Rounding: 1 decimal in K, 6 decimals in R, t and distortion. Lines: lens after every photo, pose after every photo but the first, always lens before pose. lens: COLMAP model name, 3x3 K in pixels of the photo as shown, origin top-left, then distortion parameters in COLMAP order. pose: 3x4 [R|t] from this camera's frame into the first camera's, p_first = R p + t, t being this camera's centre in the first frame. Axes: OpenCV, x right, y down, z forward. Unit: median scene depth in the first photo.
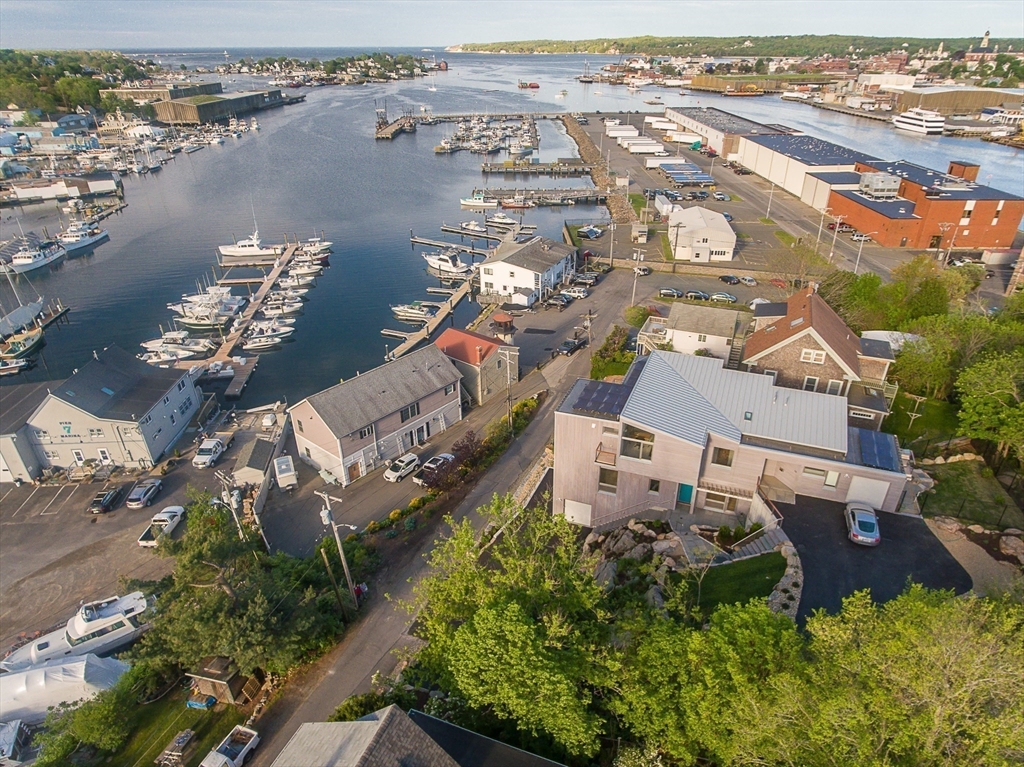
lens RADIAL K [[621.8, 0, 516.9], [0, 621.8, 409.4], [0, 0, 1]] dist [-0.001024, -0.000737]
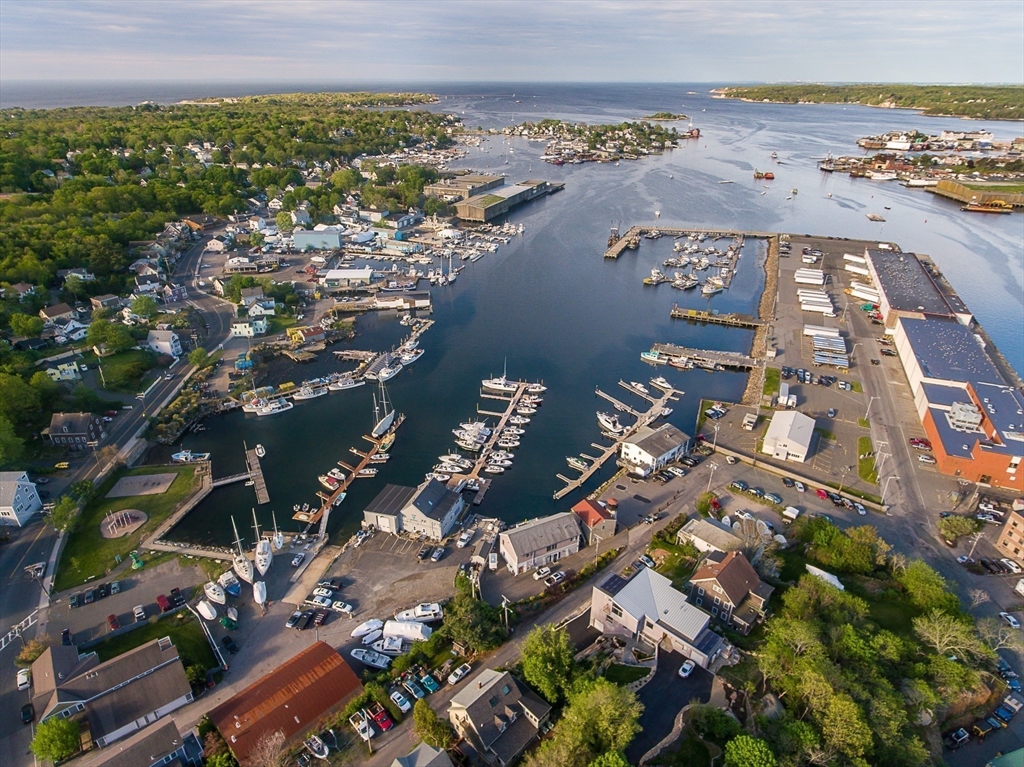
lens RADIAL K [[590.5, 0, 507.9], [0, 590.5, 400.2], [0, 0, 1]] dist [-0.004656, 0.000430]
pose [[0.922658, 0.191958, -0.334447, 0.172495], [-0.204023, 0.978966, -0.000966, -0.290258], [0.327227, 0.069126, 0.942414, -0.635750]]
